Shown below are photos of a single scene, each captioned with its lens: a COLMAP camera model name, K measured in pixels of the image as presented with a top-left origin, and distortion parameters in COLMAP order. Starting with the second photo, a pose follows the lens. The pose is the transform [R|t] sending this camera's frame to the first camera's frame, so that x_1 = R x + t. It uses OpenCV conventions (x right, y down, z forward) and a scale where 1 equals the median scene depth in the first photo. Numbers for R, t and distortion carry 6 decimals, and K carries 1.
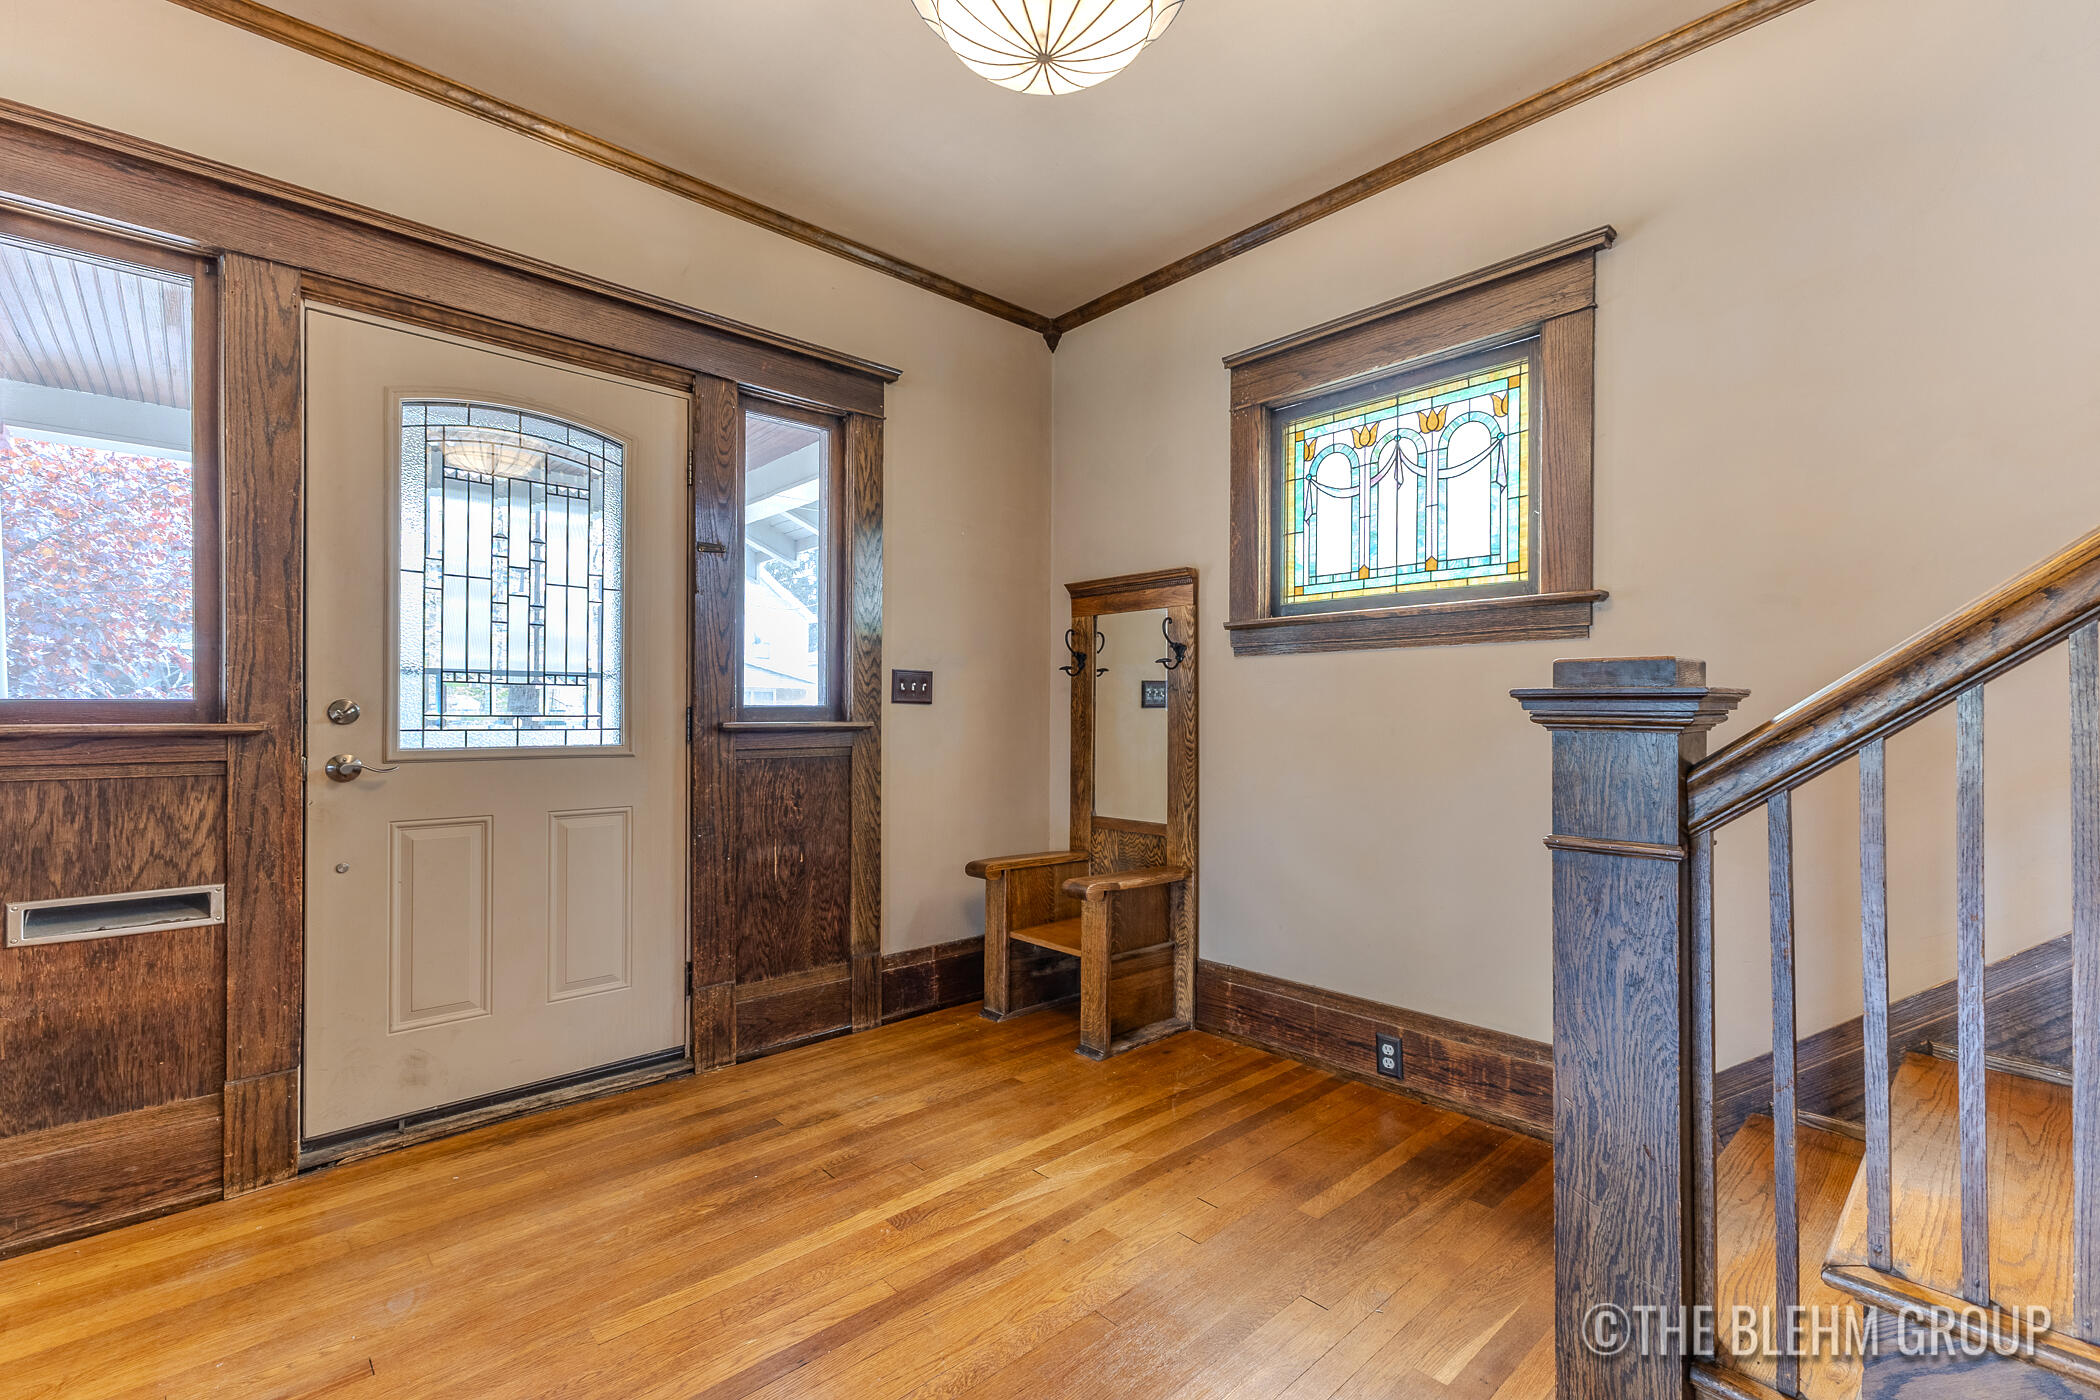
lens RADIAL K [[921.5, 0, 1058.6], [0, 921.5, 707.3], [0, 0, 1]] dist [0.008544, -0.001752]
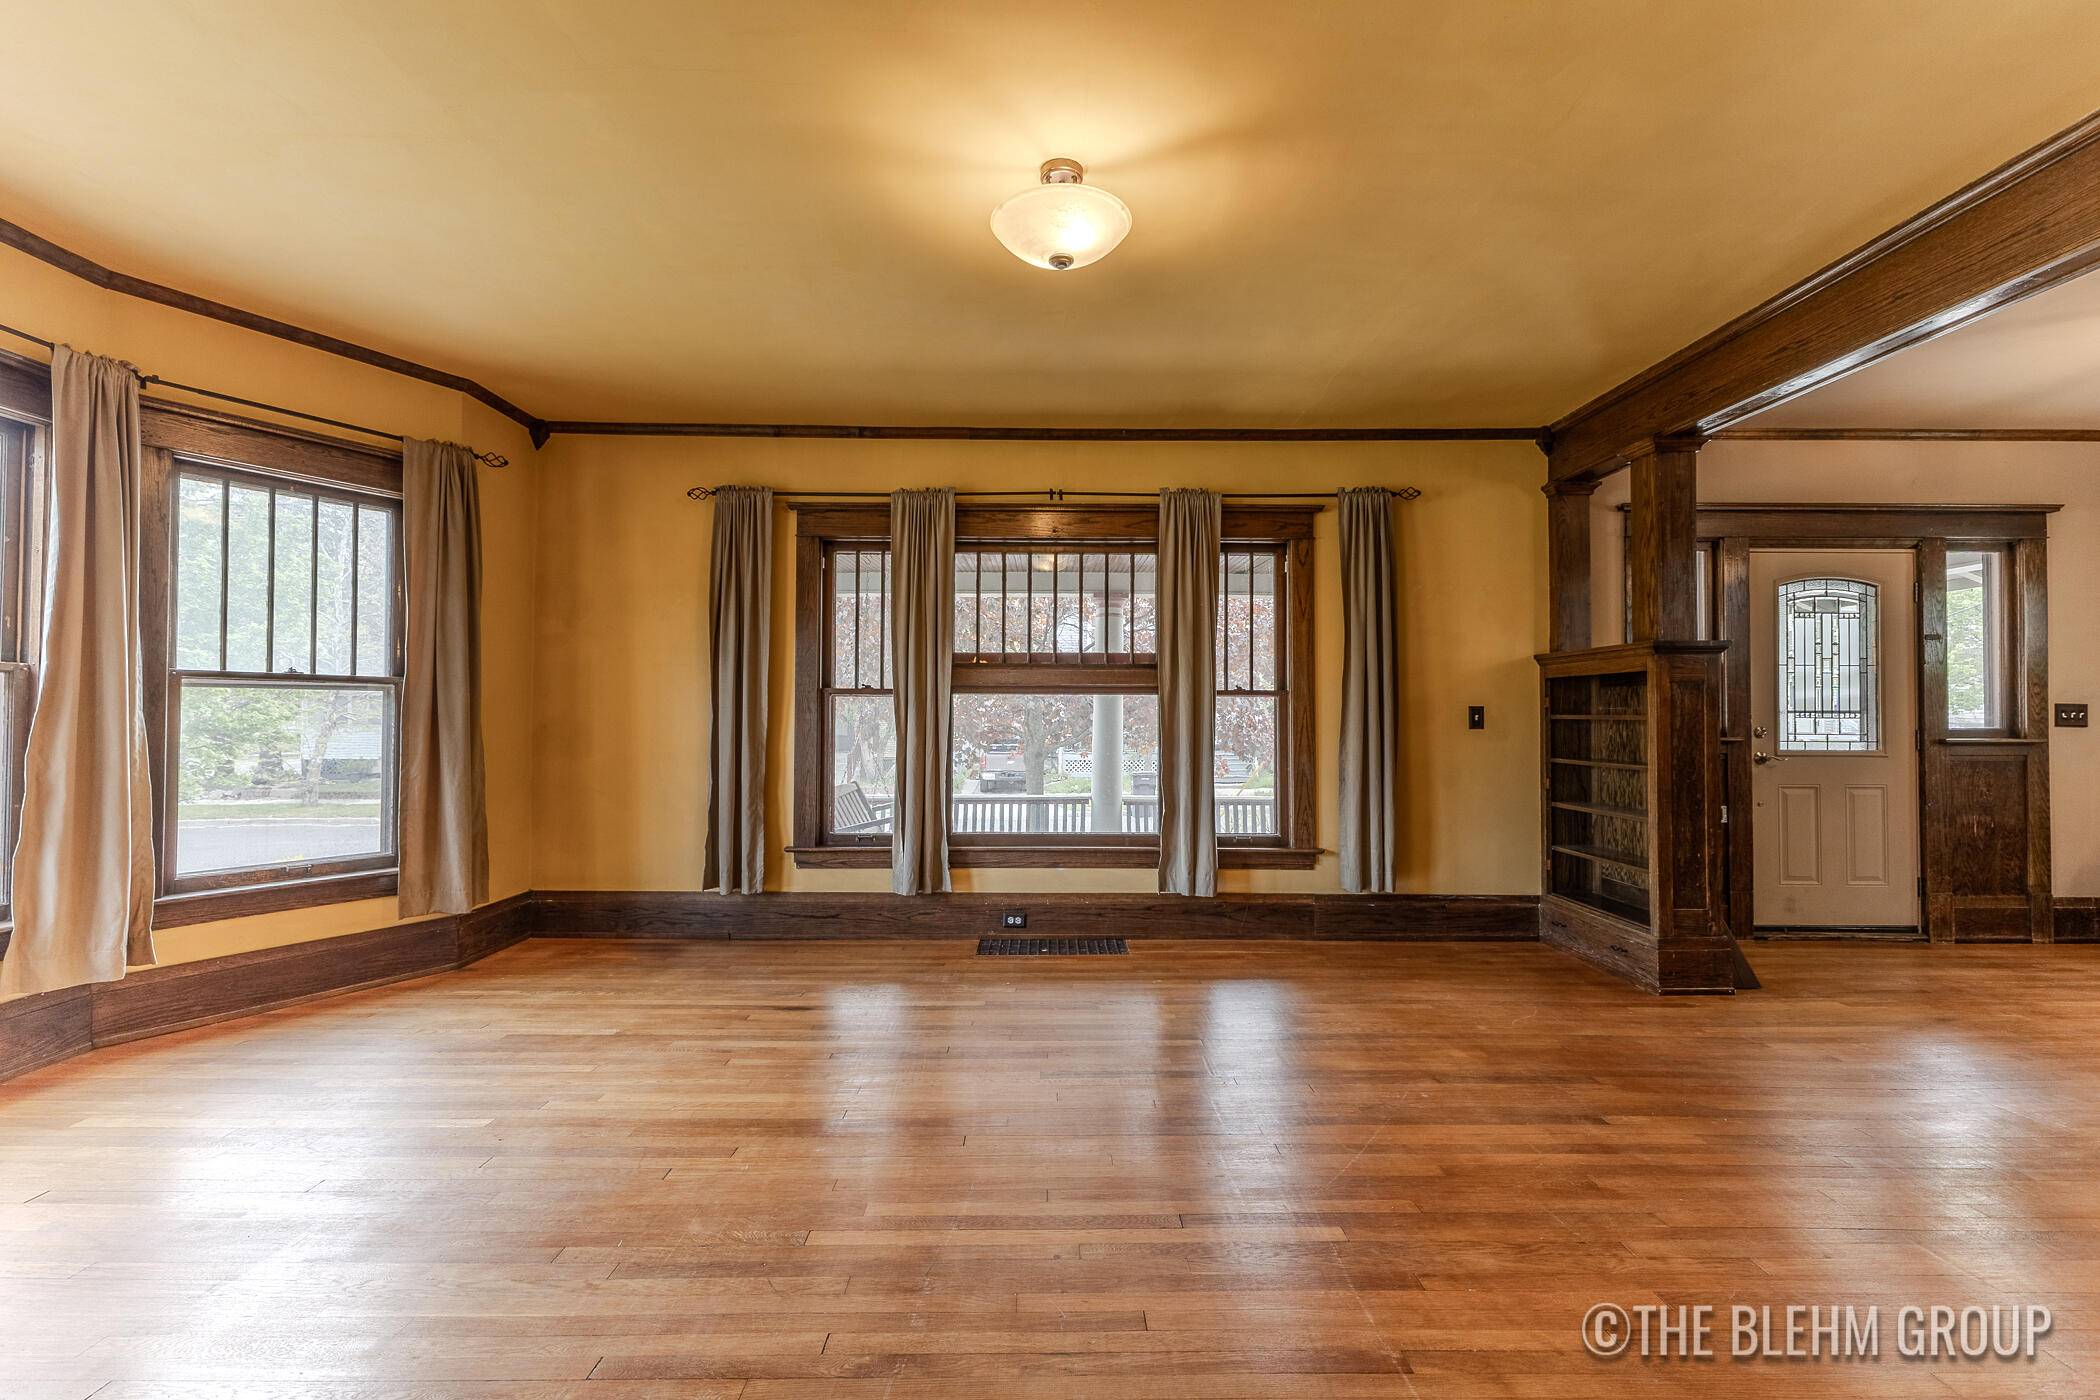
lens RADIAL K [[921.5, 0, 1040.4], [0, 921.5, 700.4], [0, 0, 1]] dist [0.008544, -0.001752]
pose [[0.743323, -0.015388, -0.668756, -0.421980], [0.003623, 0.999813, -0.018978, -0.025774], [0.668923, 0.011684, 0.743240, -1.282645]]
